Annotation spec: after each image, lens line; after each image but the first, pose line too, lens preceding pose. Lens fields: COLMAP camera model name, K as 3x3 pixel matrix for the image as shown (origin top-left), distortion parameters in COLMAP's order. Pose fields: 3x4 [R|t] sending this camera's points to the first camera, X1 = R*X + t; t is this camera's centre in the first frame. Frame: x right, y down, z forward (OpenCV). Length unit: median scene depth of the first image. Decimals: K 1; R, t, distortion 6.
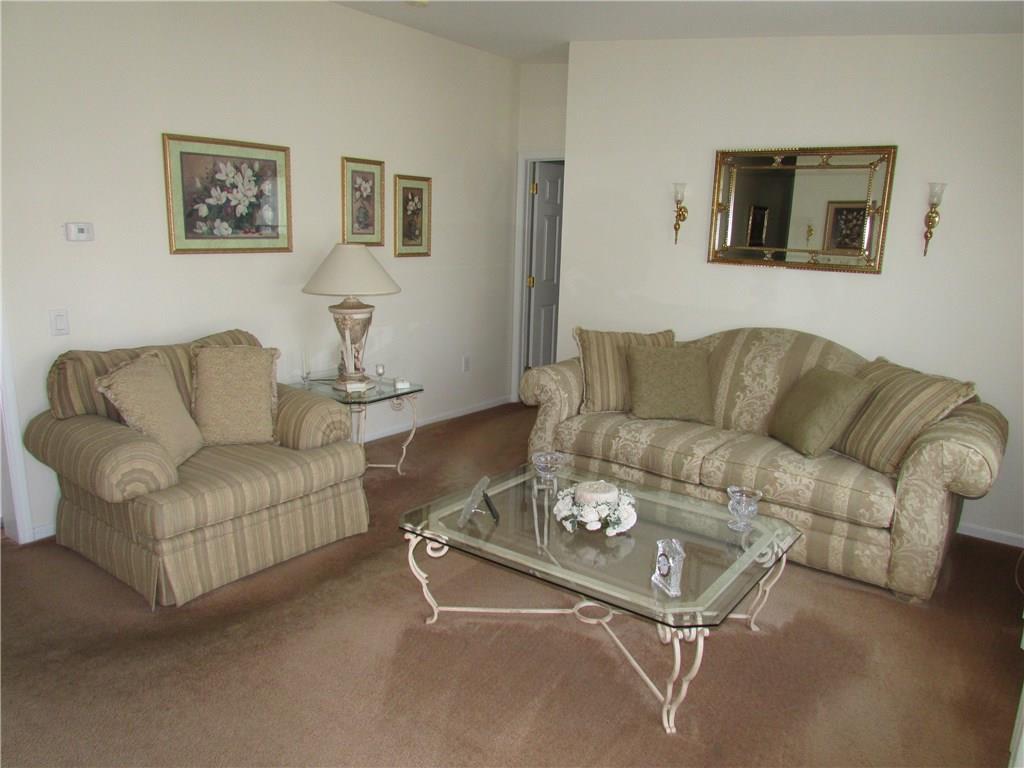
lens RADIAL K [[730.0, 0, 509.8], [0, 730.0, 387.5], [0, 0, 1]] dist [-0.031772, 0.015536]
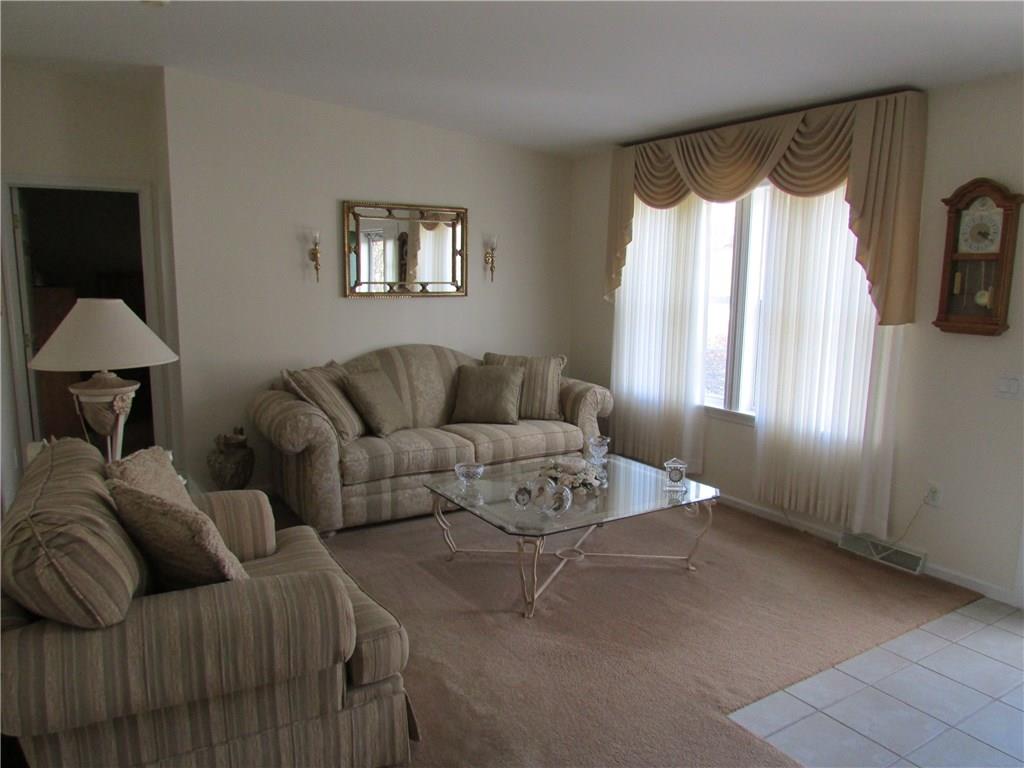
lens RADIAL K [[730.0, 0, 510.1], [0, 730.0, 386.3], [0, 0, 1]] dist [-0.031772, 0.015536]
pose [[0.352679, -0.169129, 0.920333, -0.816687], [0.199952, 0.974435, 0.102448, -0.114460], [-0.914132, 0.147891, 0.377481, 0.402044]]
